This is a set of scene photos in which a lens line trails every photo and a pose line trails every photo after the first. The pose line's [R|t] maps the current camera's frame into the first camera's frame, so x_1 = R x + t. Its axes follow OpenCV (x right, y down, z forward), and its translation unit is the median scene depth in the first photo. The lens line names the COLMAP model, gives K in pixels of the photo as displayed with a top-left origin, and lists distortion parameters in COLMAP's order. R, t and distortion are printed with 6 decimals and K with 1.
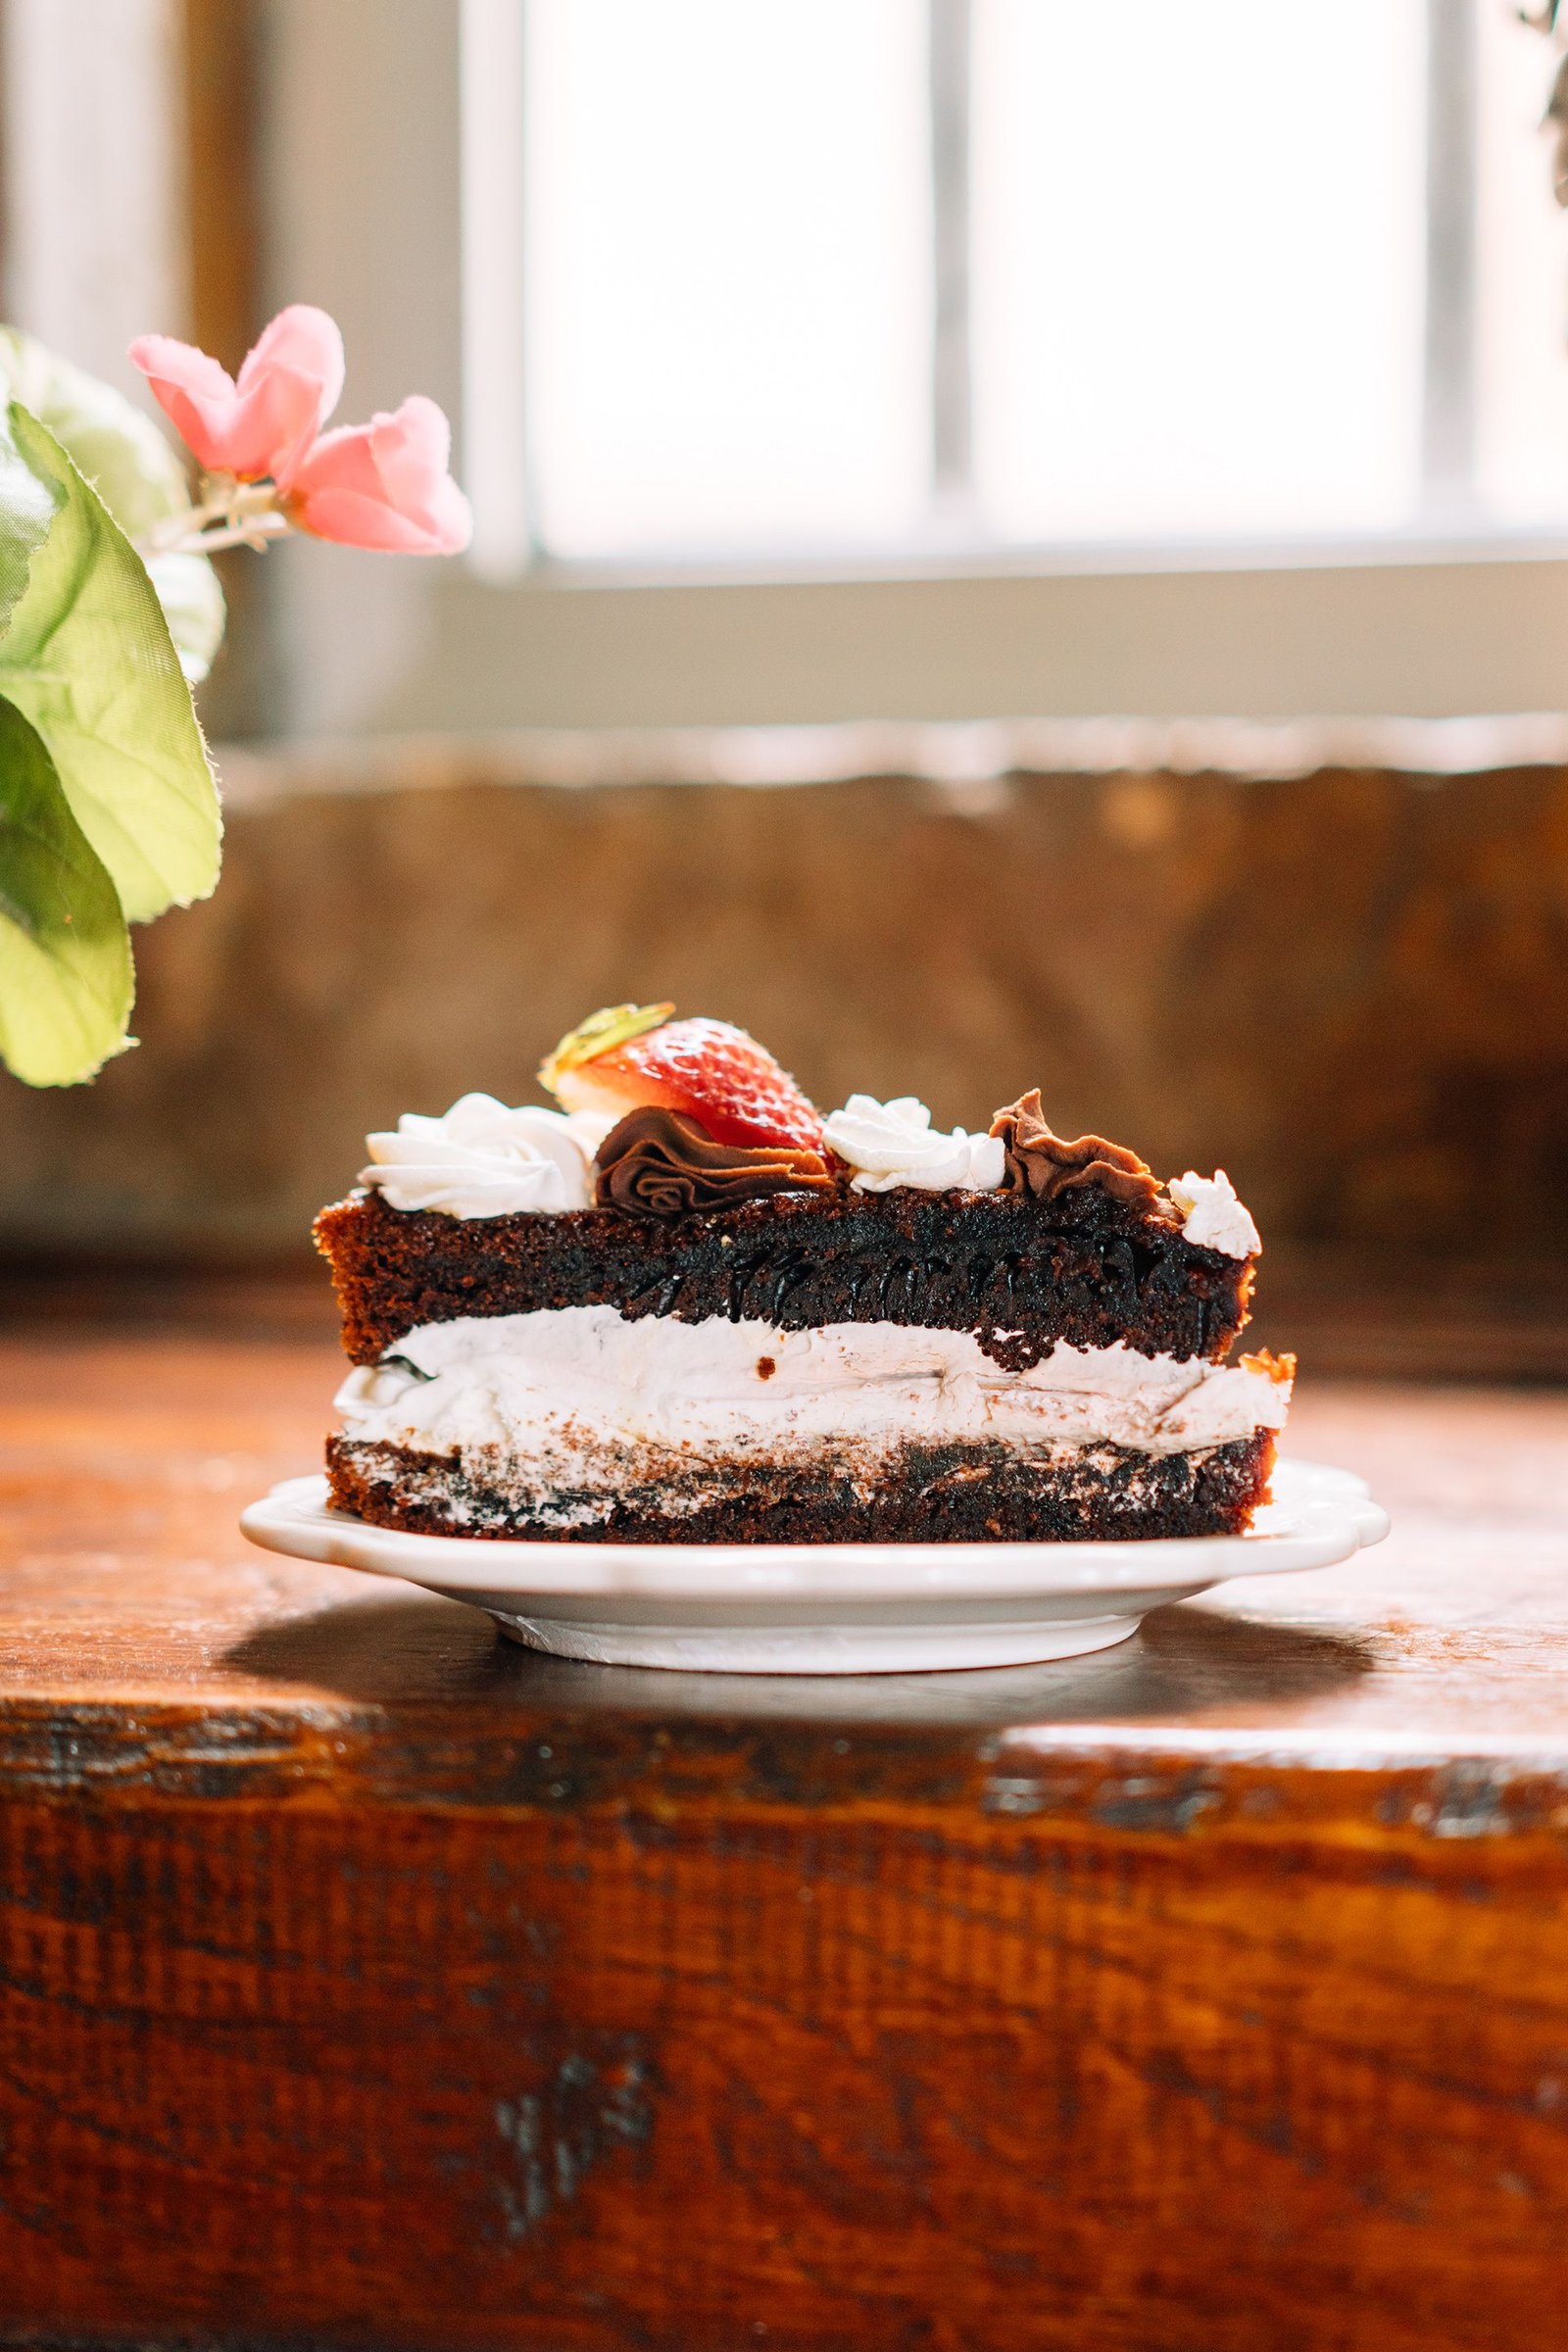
lens RADIAL K [[4391.3, 0, 784.0], [0, 4391.3, 1176.0], [0, 0, 1]] dist [-0.012809, 0.004268]
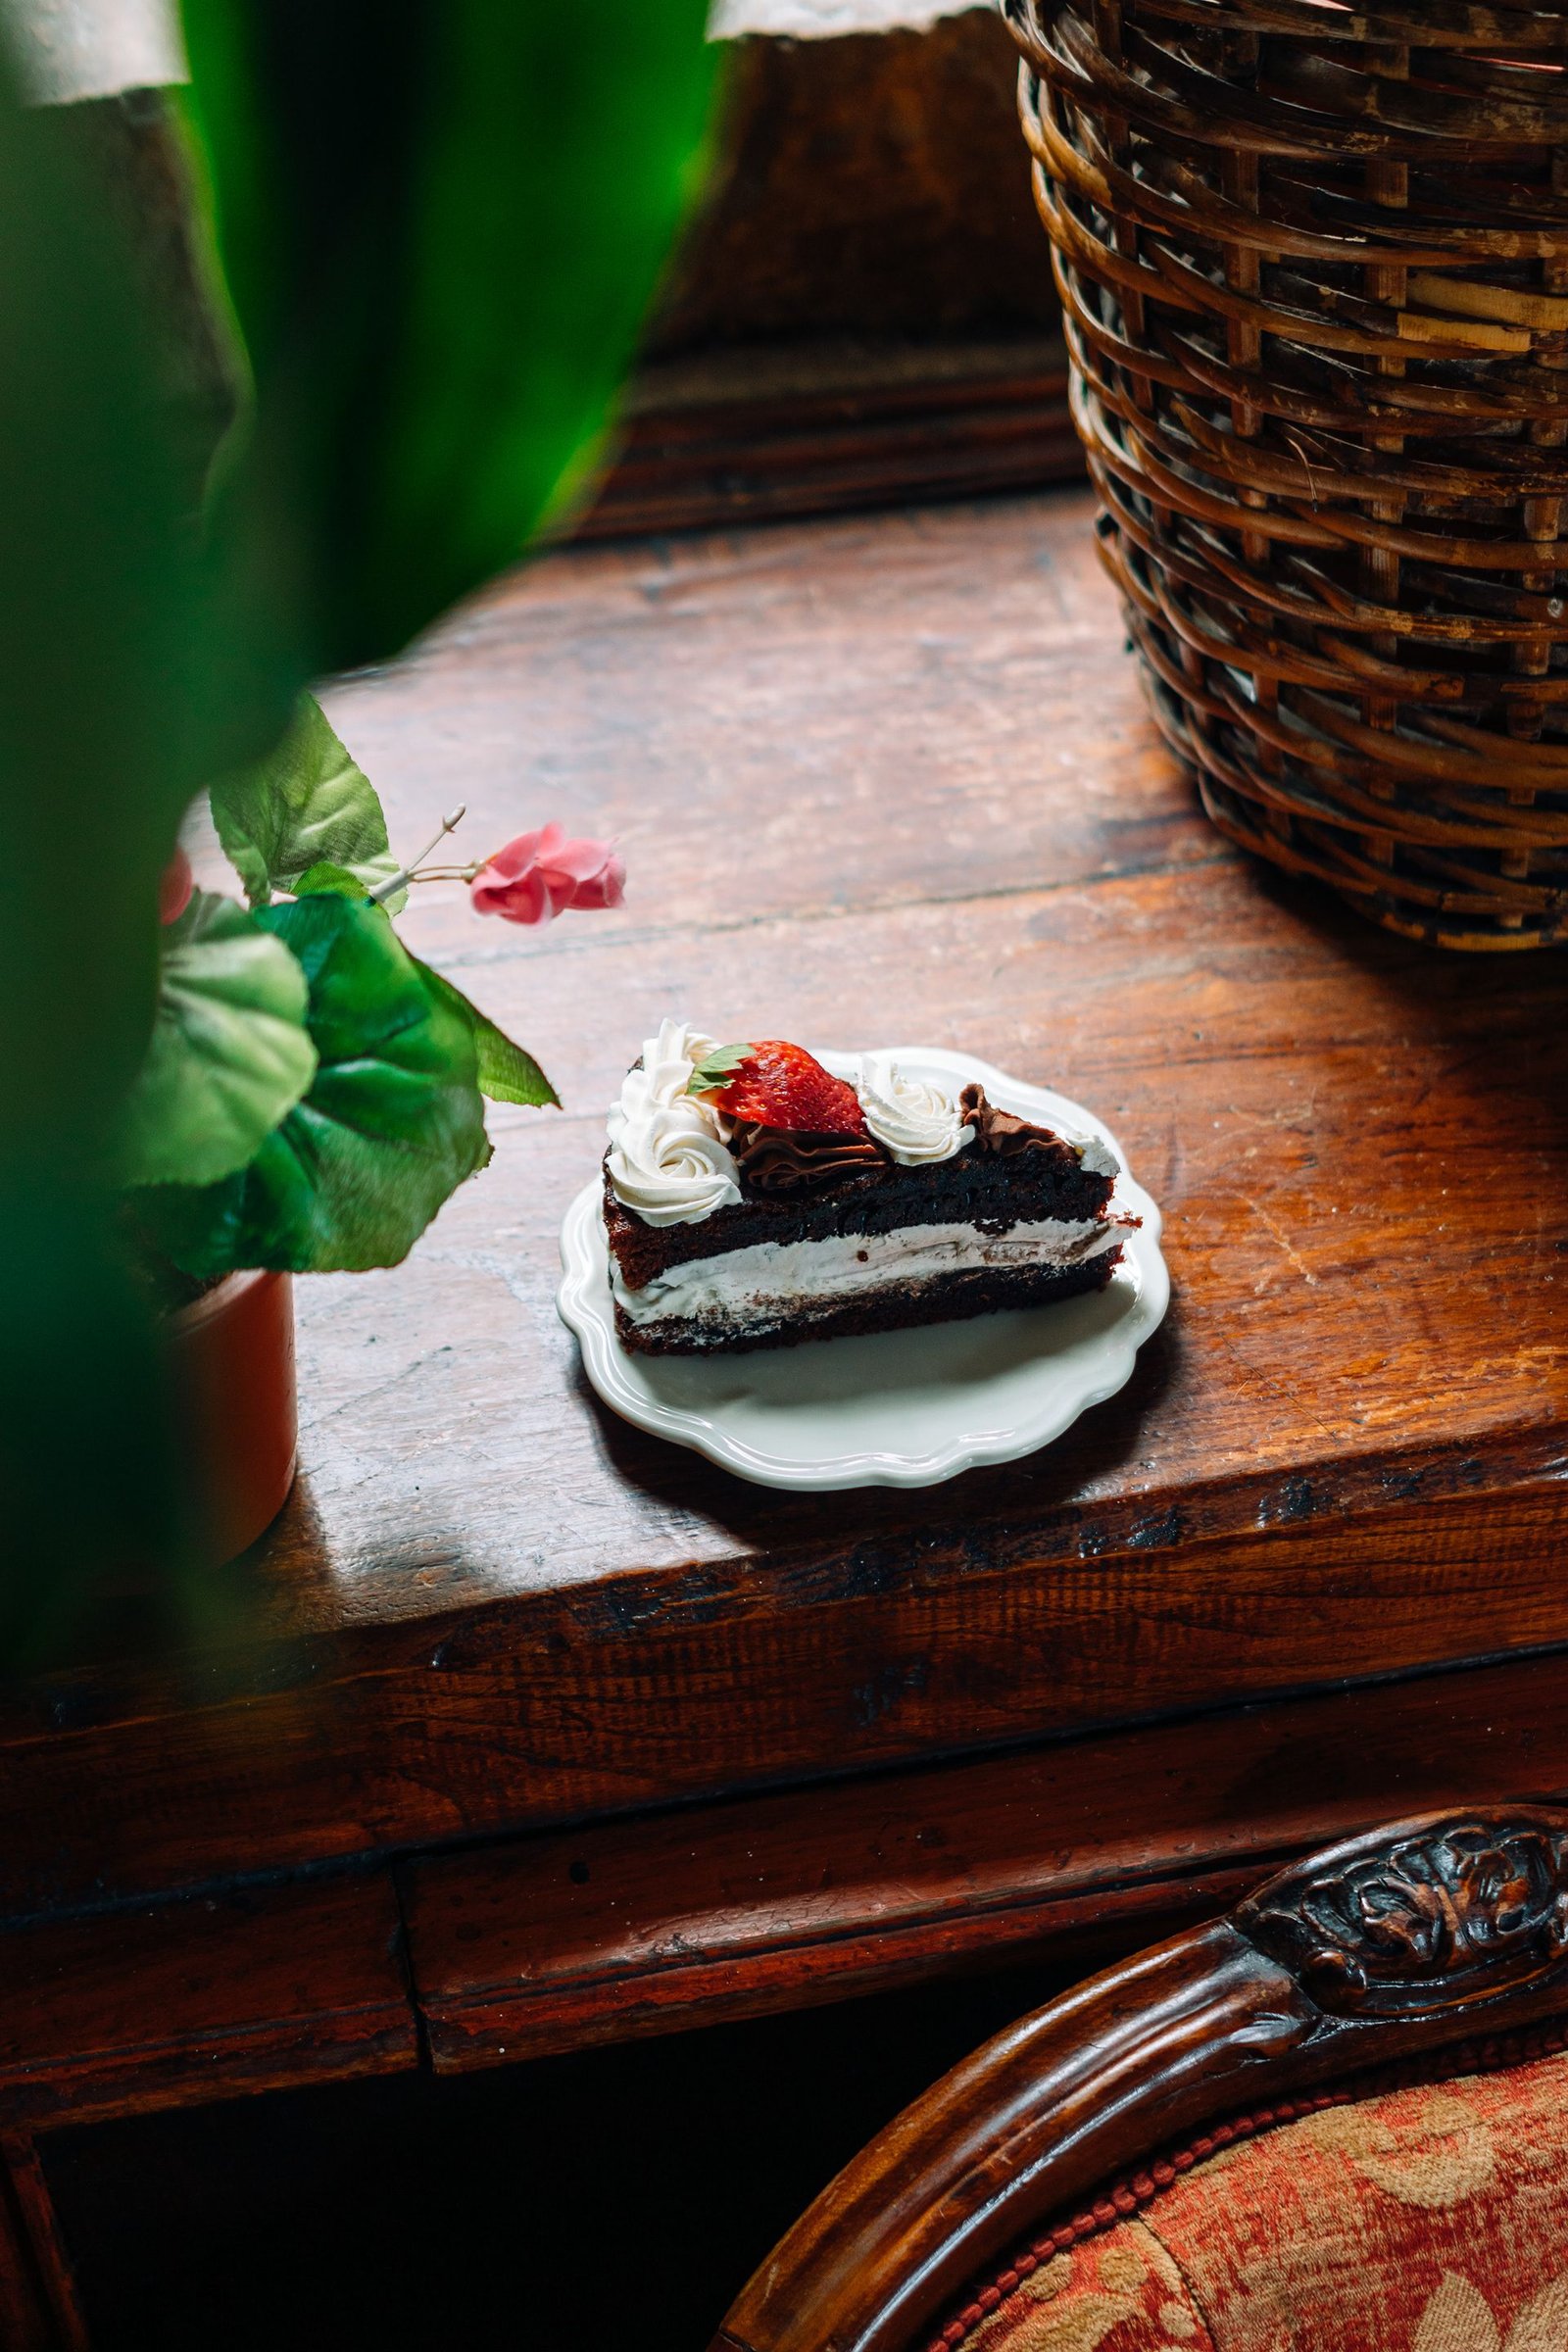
lens RADIAL K [[4391.3, 0, 784.0], [0, 4391.3, 1176.0], [0, 0, 1]] dist [-0.012809, 0.004268]
pose [[0.923704, -0.292988, 0.246837, -0.484958], [0.050823, 0.732323, 0.679058, -1.249130], [-0.379720, -0.614704, 0.691340, -0.257128]]
